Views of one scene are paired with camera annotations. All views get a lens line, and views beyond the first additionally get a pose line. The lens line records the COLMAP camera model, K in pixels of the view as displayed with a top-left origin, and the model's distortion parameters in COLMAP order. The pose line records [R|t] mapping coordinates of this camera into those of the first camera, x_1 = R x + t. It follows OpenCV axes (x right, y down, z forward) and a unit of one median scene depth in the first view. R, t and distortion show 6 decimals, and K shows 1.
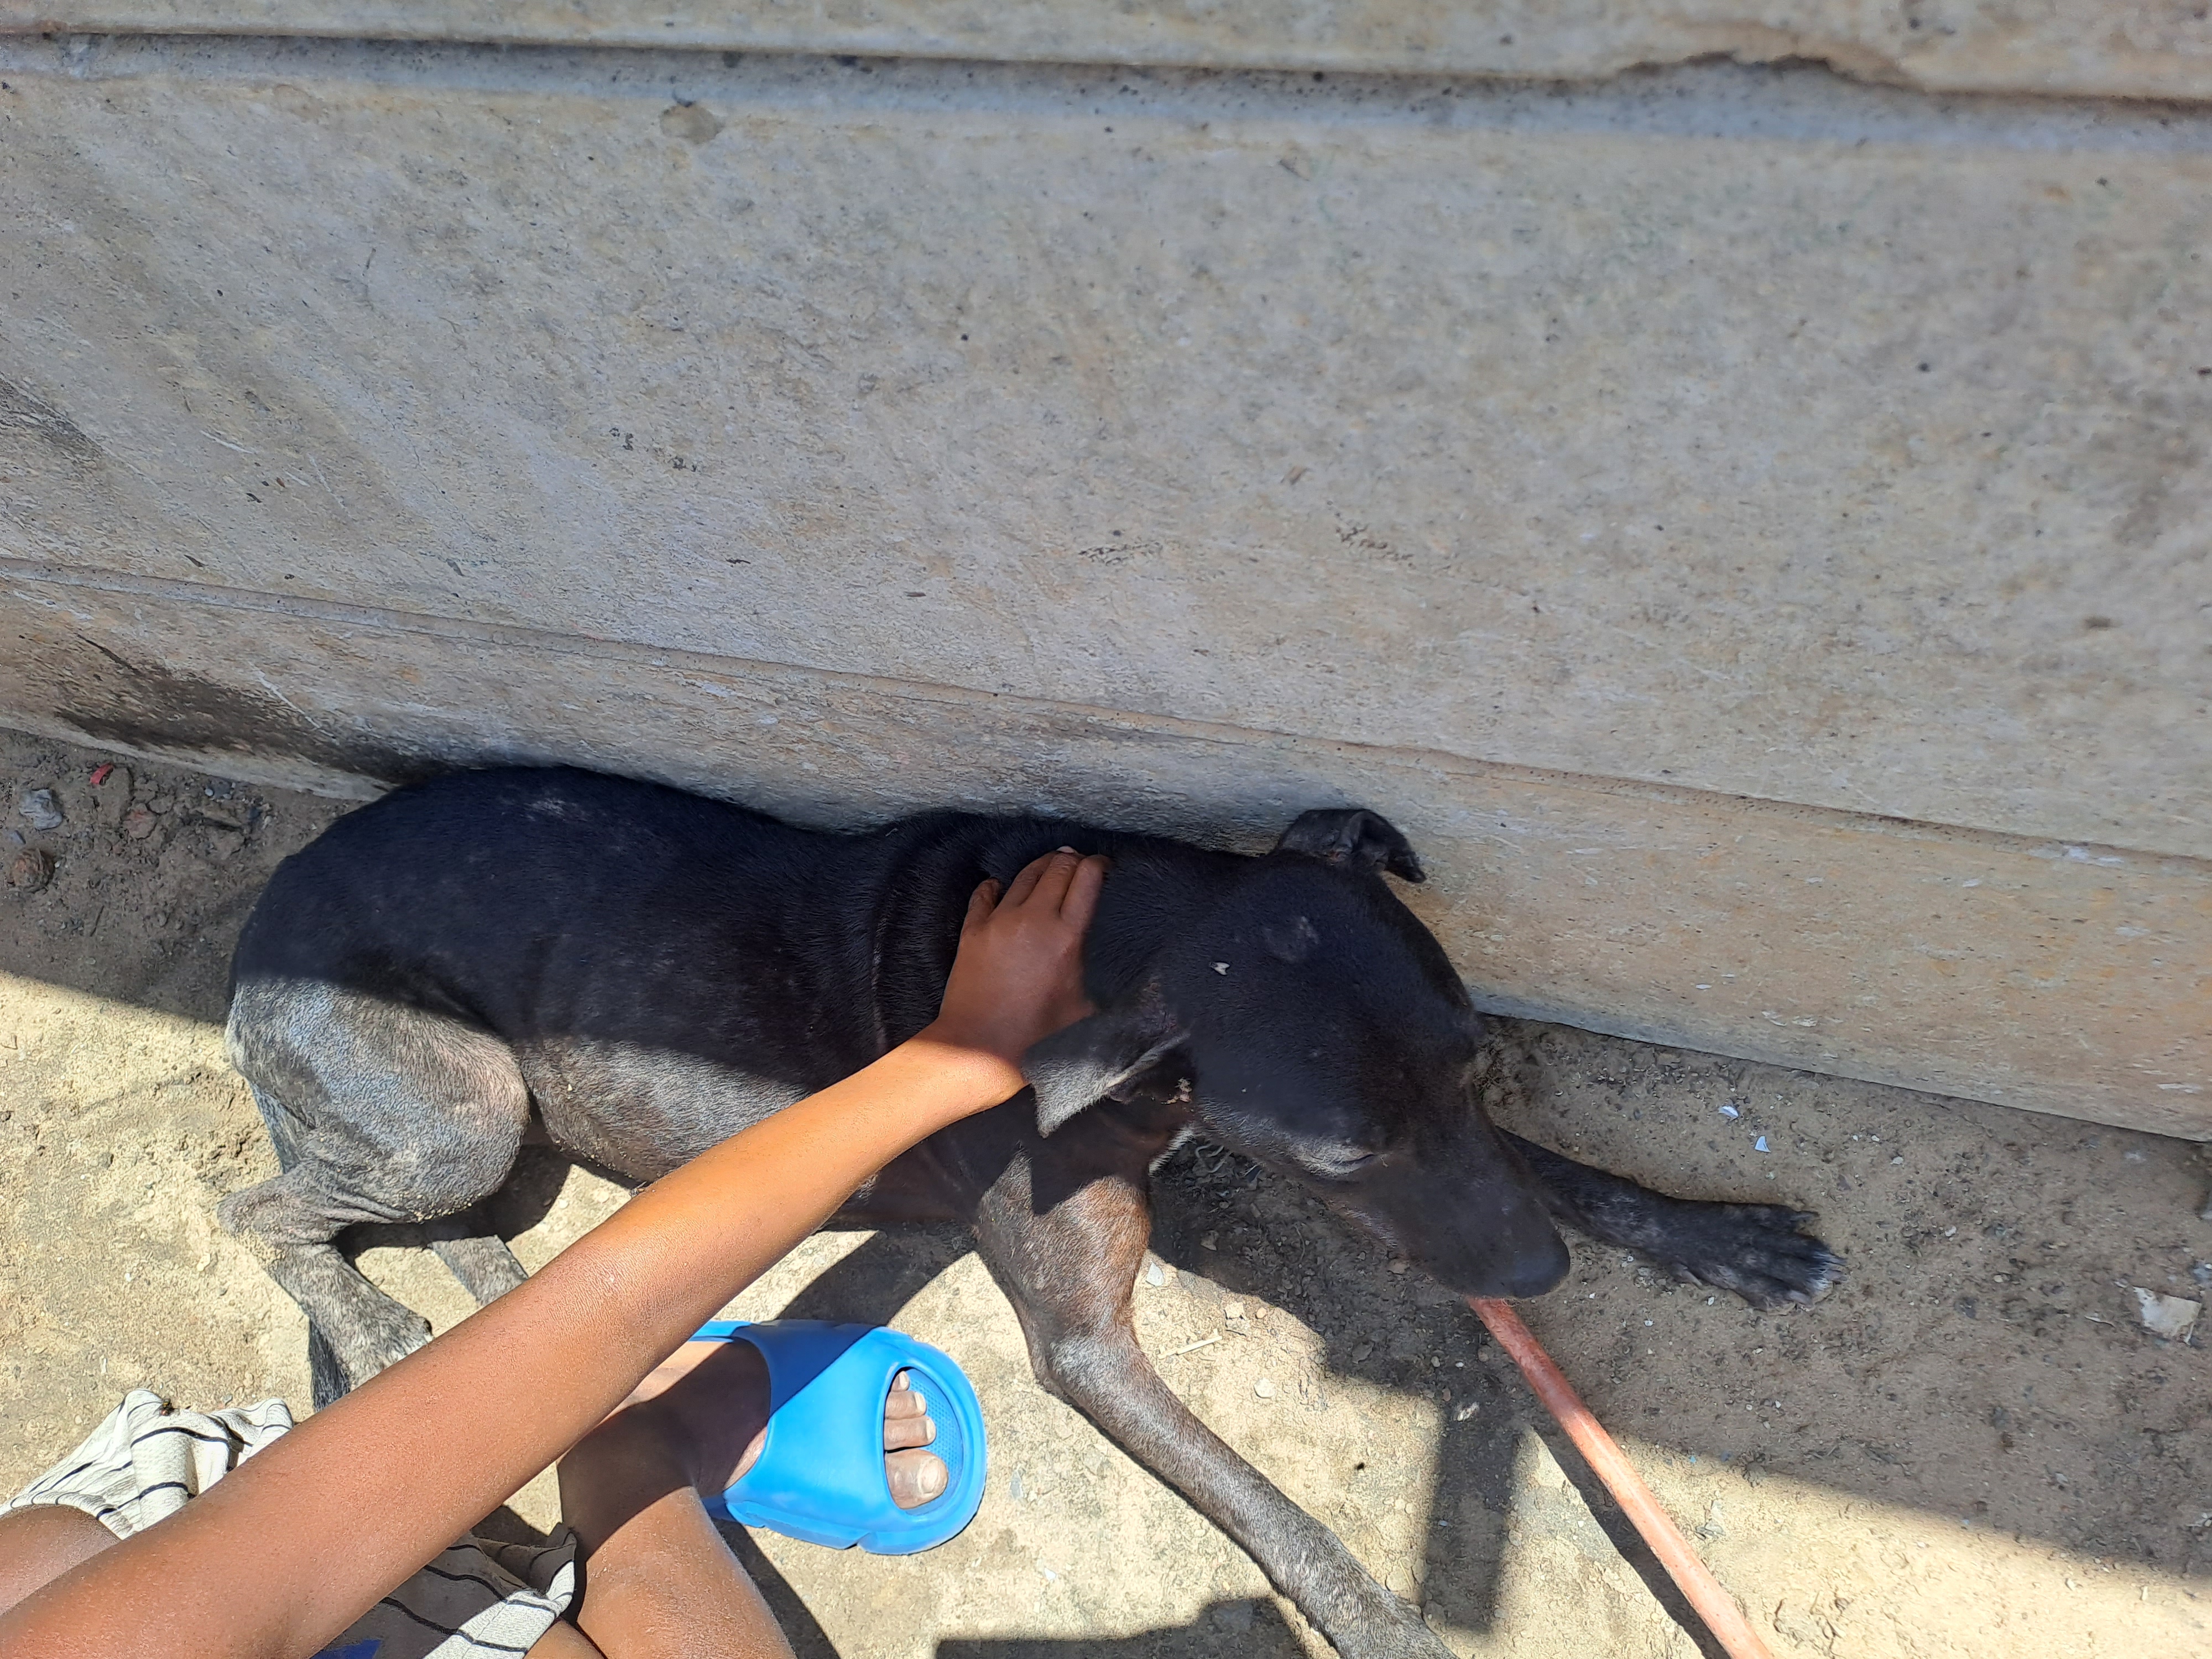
lens RADIAL K [[1635.0, 0, 1101.2], [0, 1635.0, 911.1], [0, 0, 1]] dist [0.048421, -0.046766]
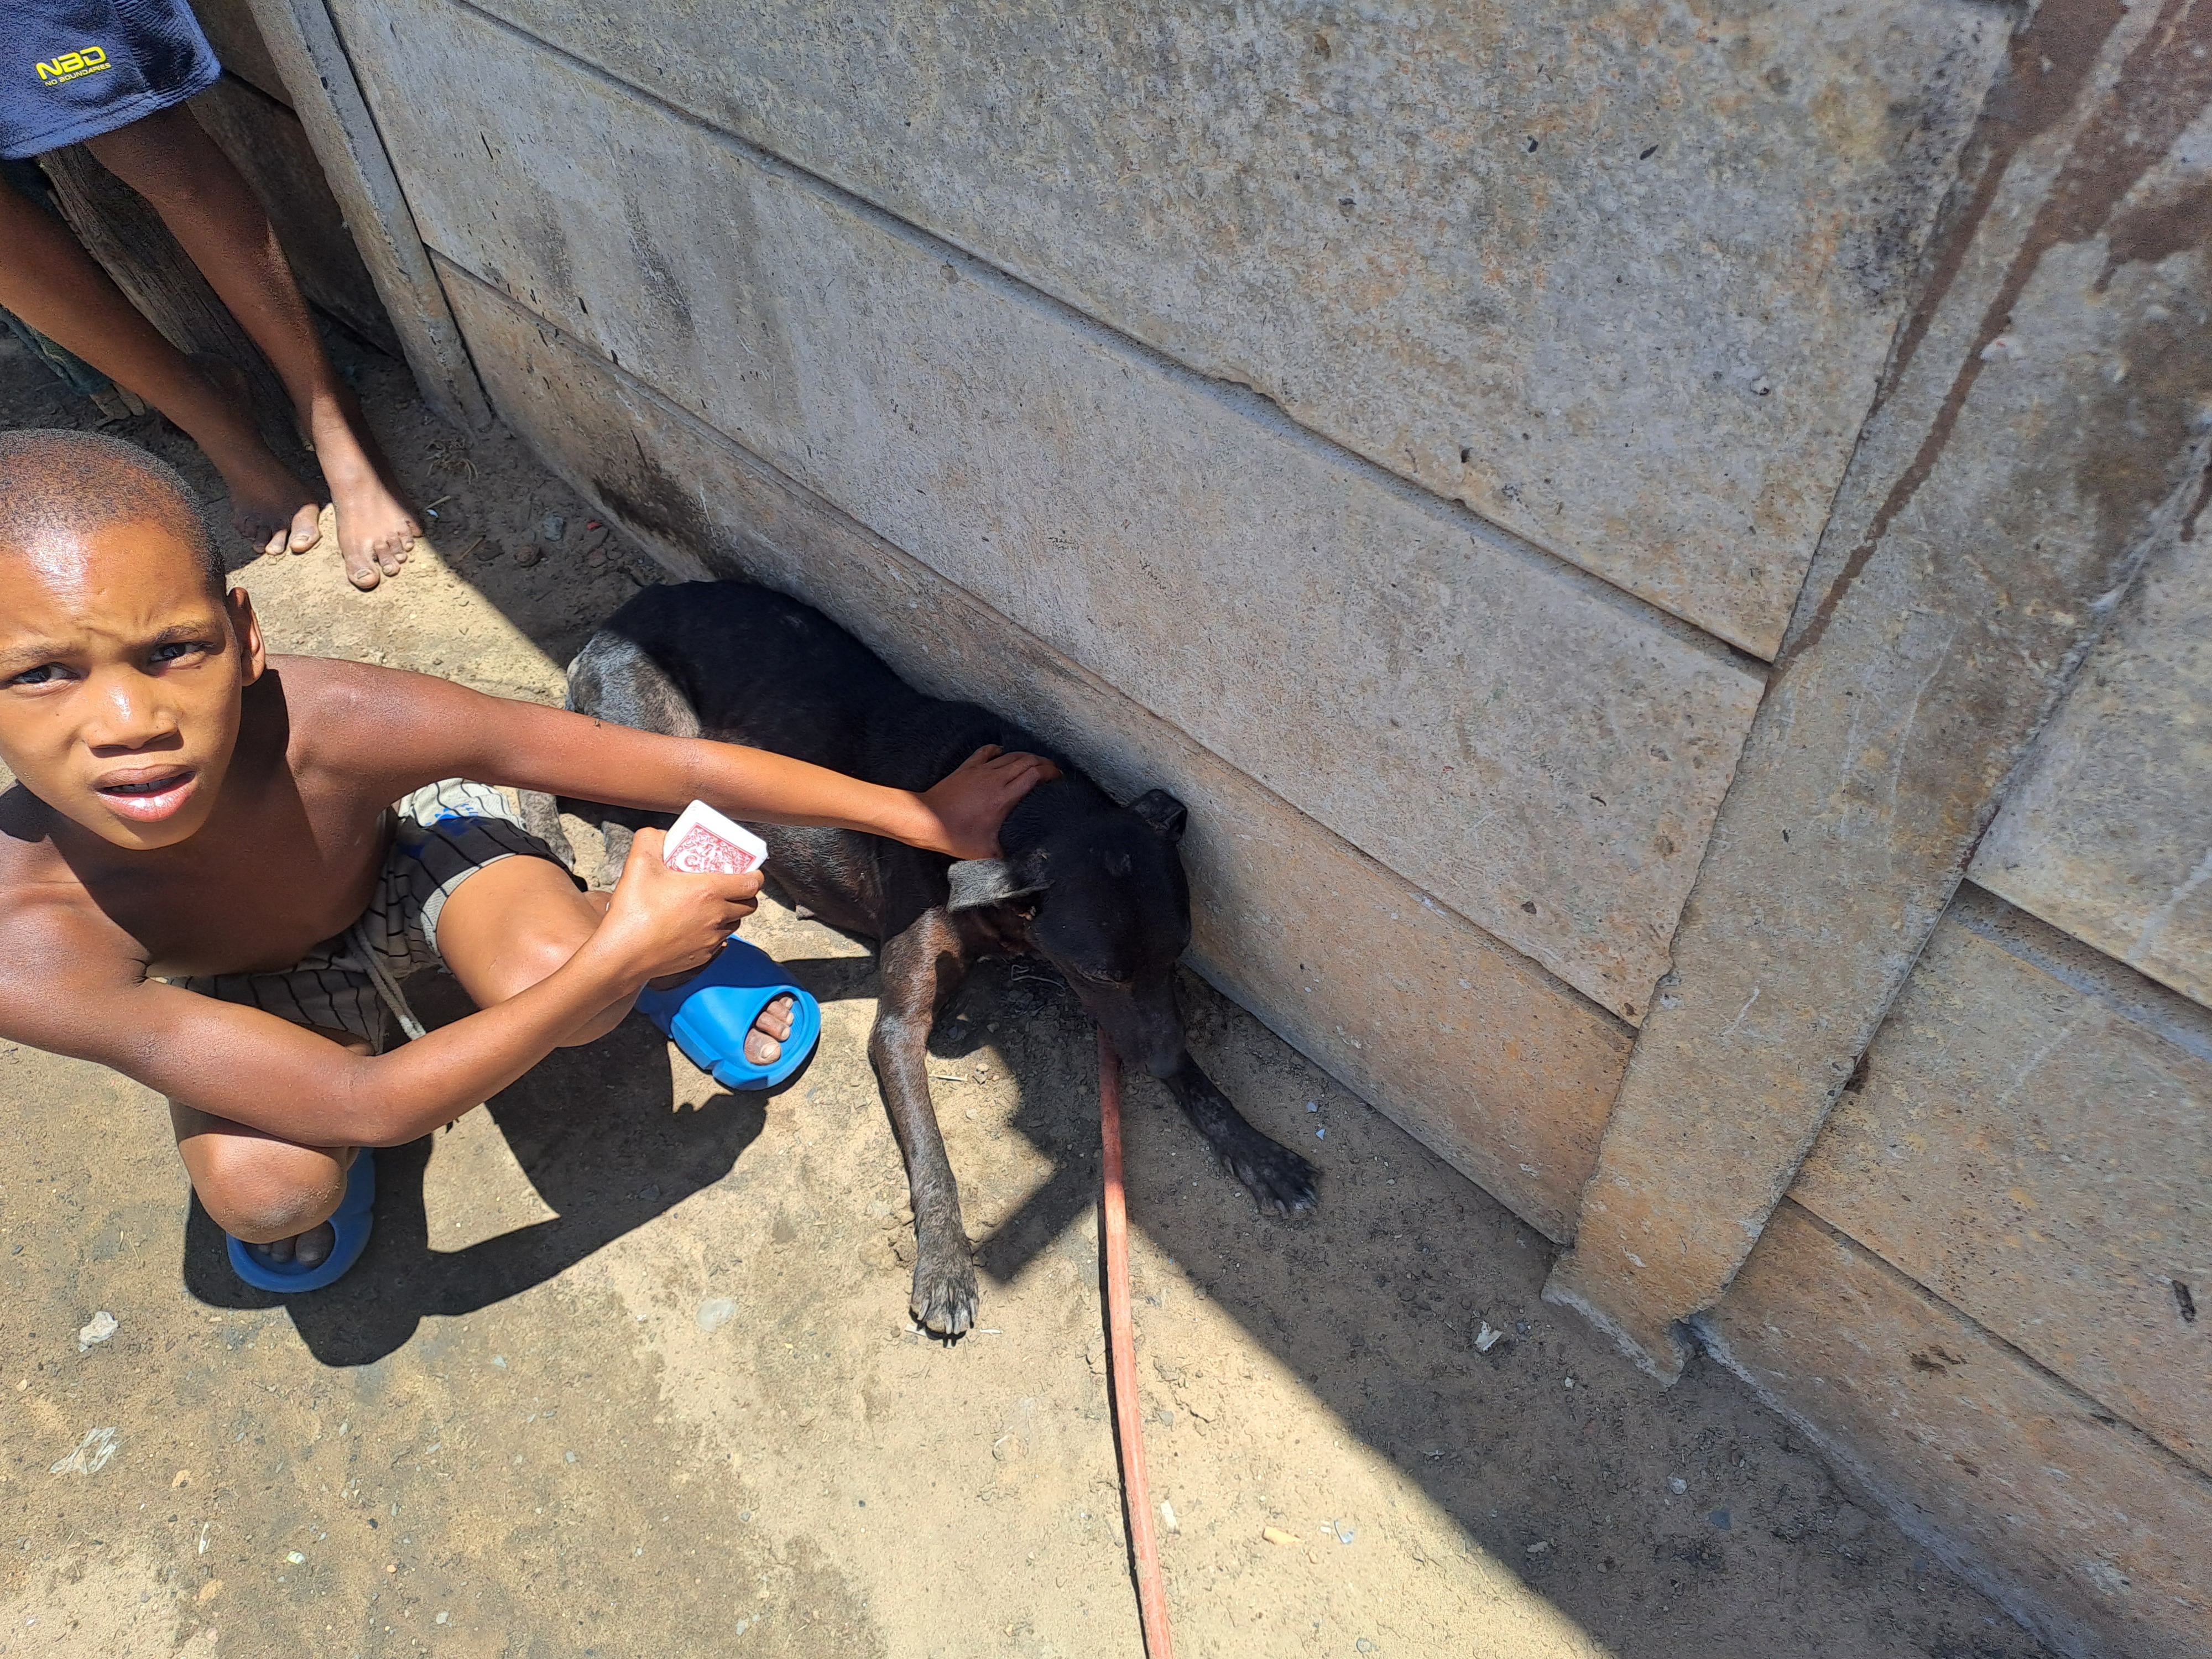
lens RADIAL K [[1635.0, 0, 1101.2], [0, 1635.0, 911.1], [0, 0, 1]] dist [0.048421, -0.046766]
pose [[0.859207, 0.467739, -0.207324, 0.534184], [-0.499230, 0.855133, -0.139702, 0.338370], [0.111945, 0.223535, 0.968246, -0.682283]]
